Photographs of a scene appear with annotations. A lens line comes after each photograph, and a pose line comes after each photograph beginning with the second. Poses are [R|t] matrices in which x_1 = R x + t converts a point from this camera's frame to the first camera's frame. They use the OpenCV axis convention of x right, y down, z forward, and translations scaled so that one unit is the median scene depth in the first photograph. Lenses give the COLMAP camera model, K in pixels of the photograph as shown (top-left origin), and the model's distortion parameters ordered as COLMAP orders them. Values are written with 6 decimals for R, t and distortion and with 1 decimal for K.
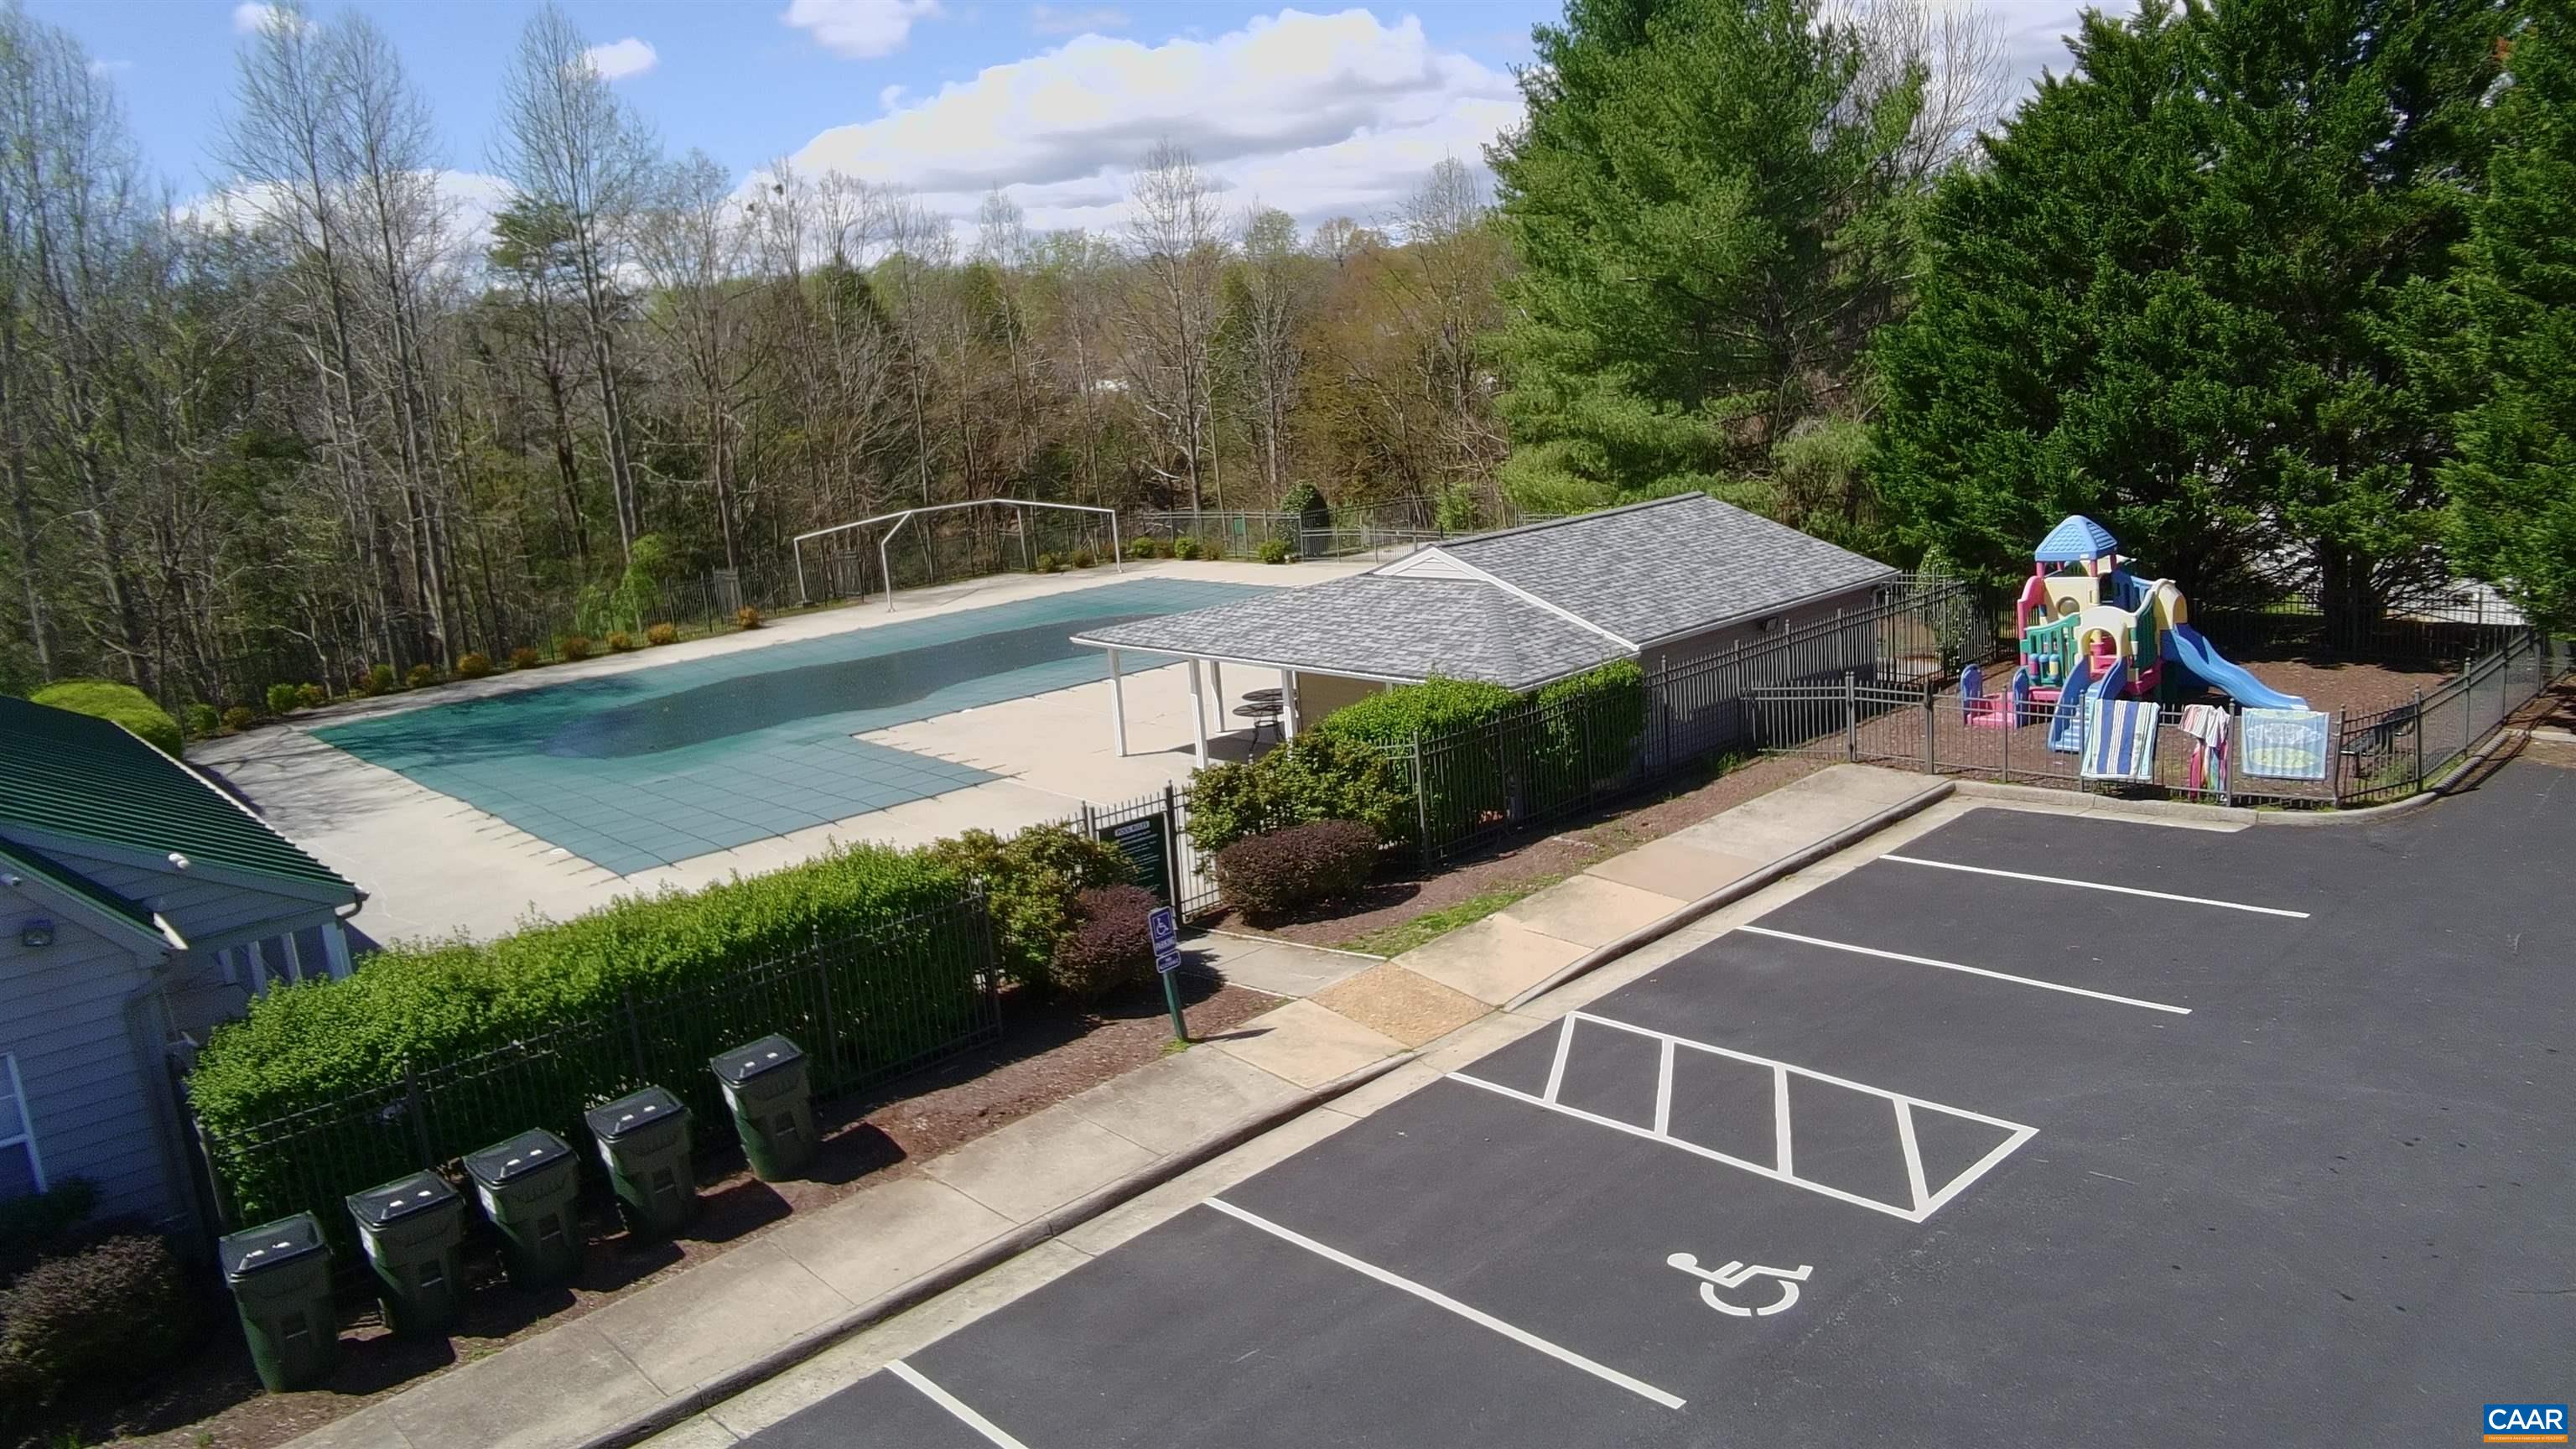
lens RADIAL K [[1695.9, 0, 1288.9], [0, 1695.9, 722.1], [0, 0, 1]] dist [0.002912, -0.016300]
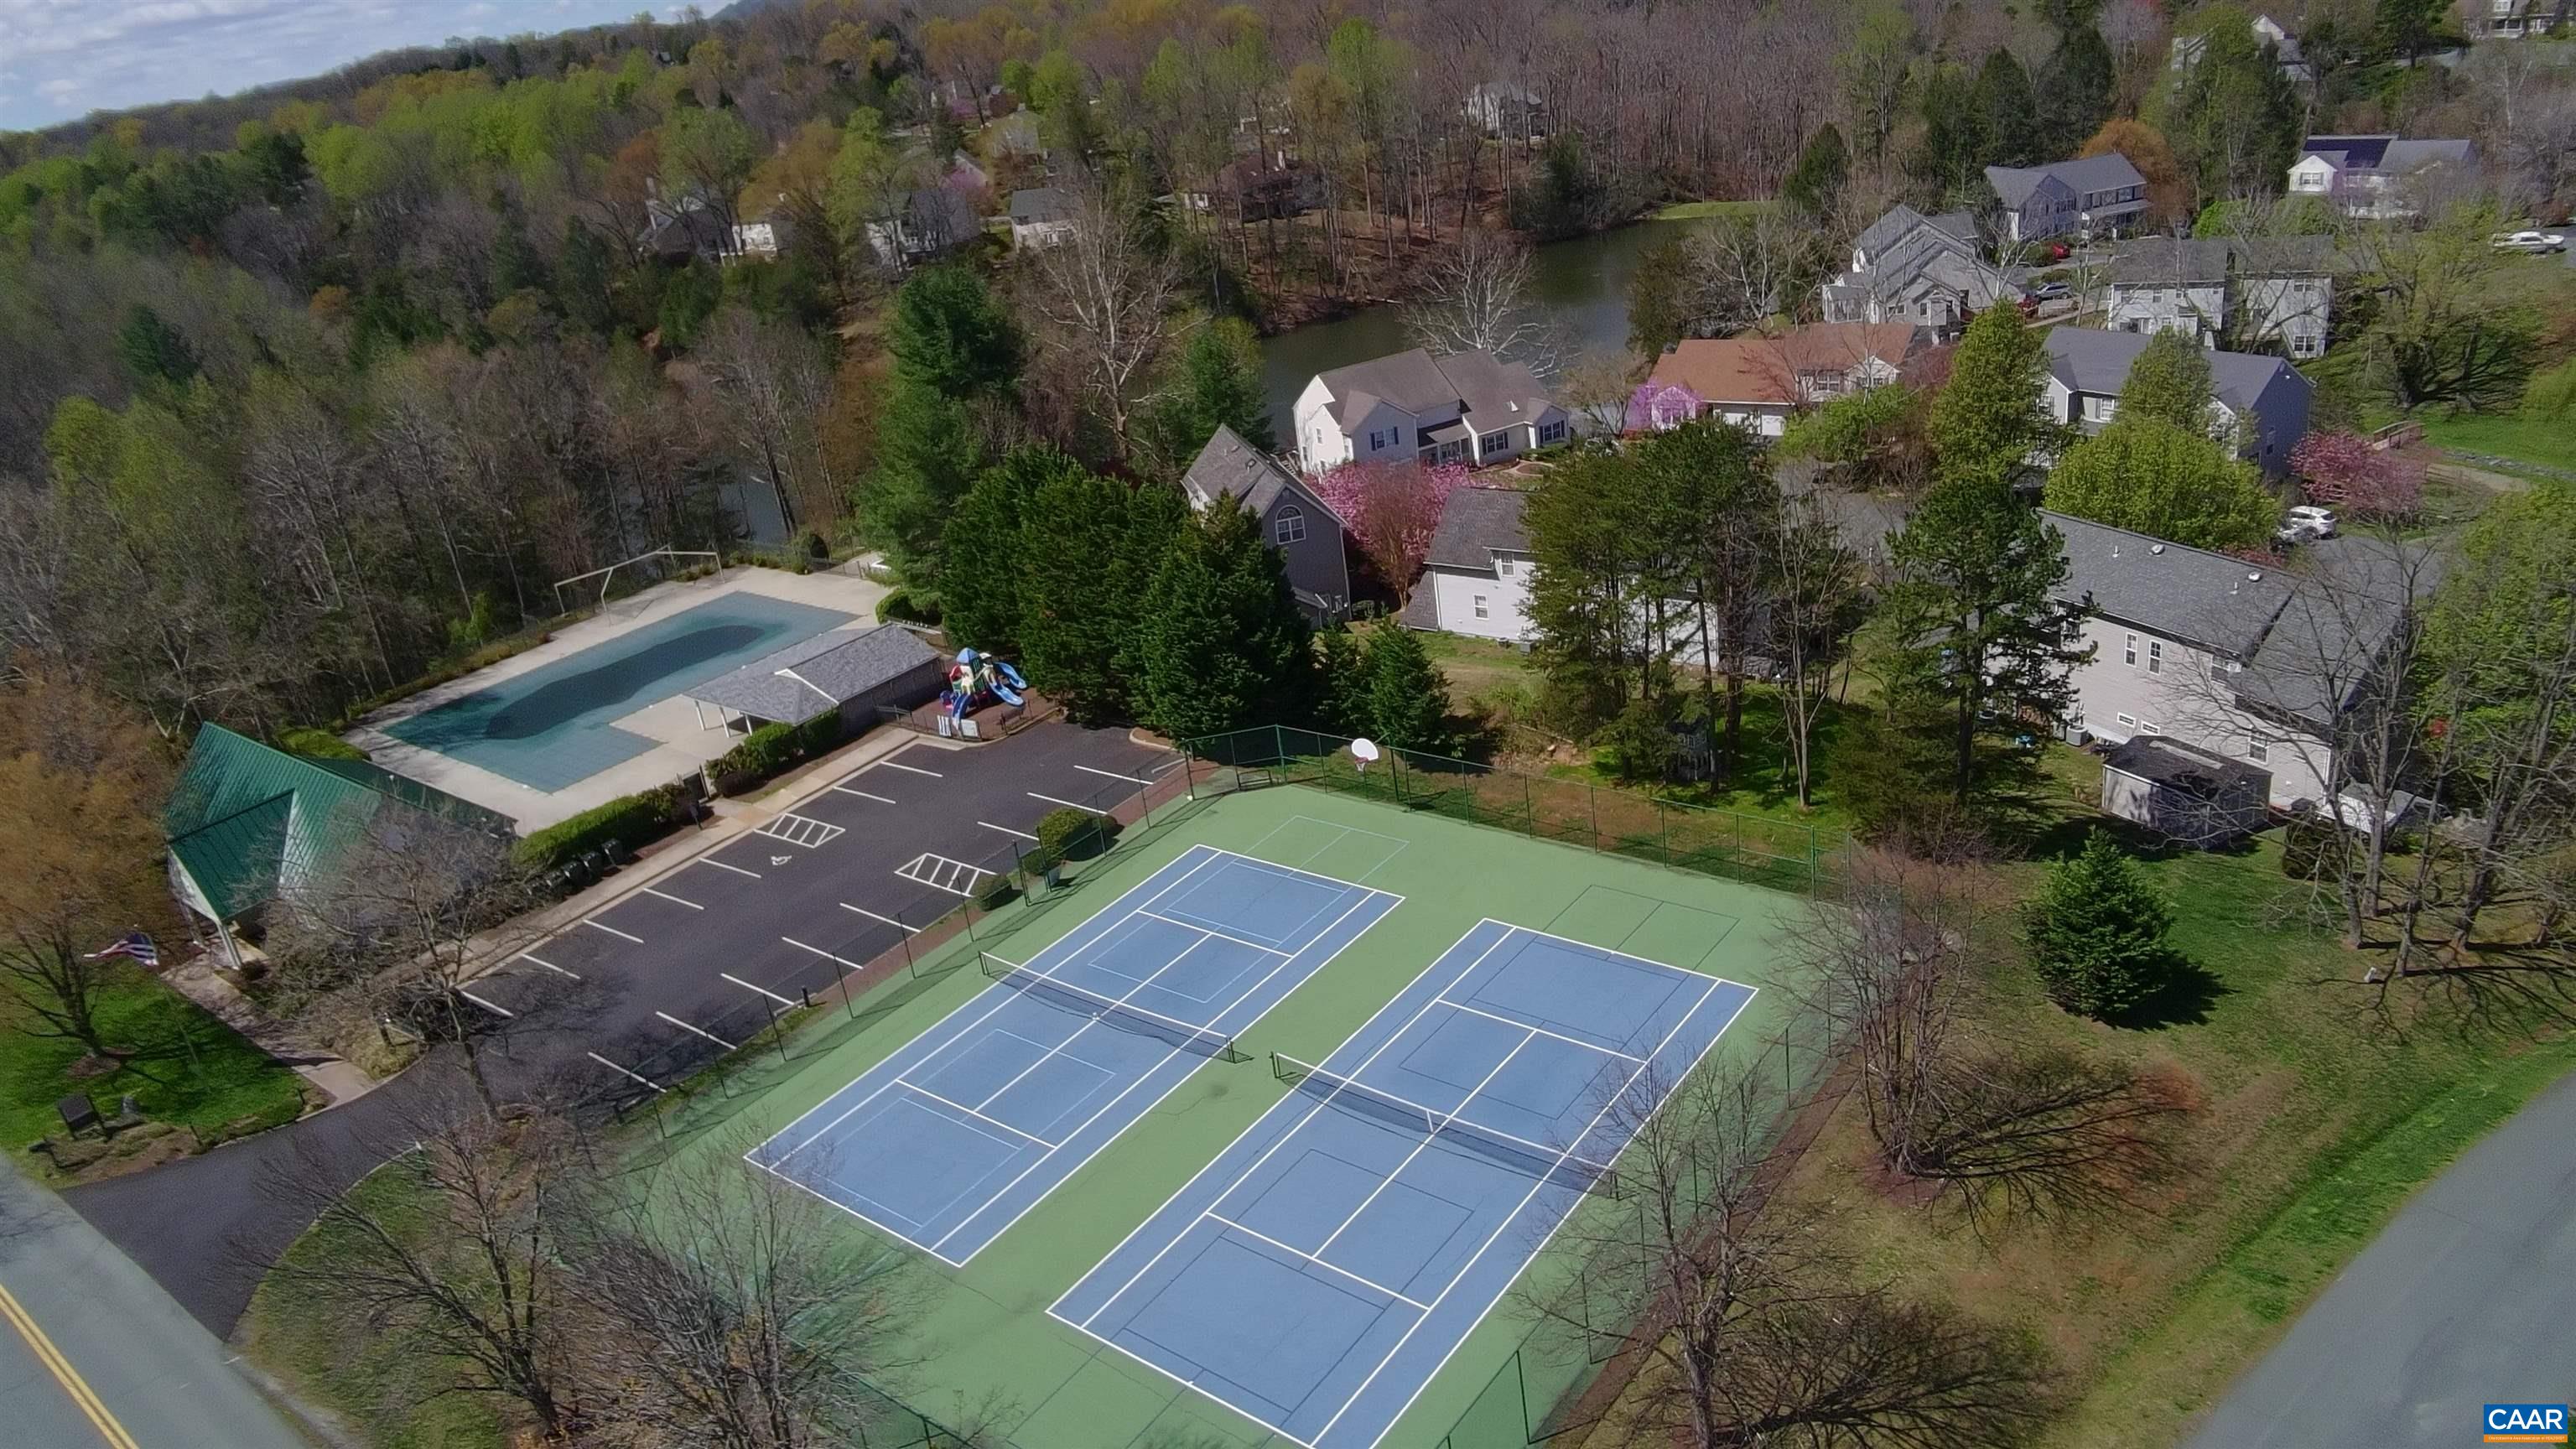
lens RADIAL K [[1695.9, 0, 1286.4], [0, 1695.9, 723.1], [0, 0, 1]] dist [0.002912, -0.016300]
pose [[0.985233, -0.108079, 0.132798, 0.845326], [0.082694, 0.979503, 0.183671, -0.743218], [-0.149927, -0.169977, 0.973976, -3.383563]]
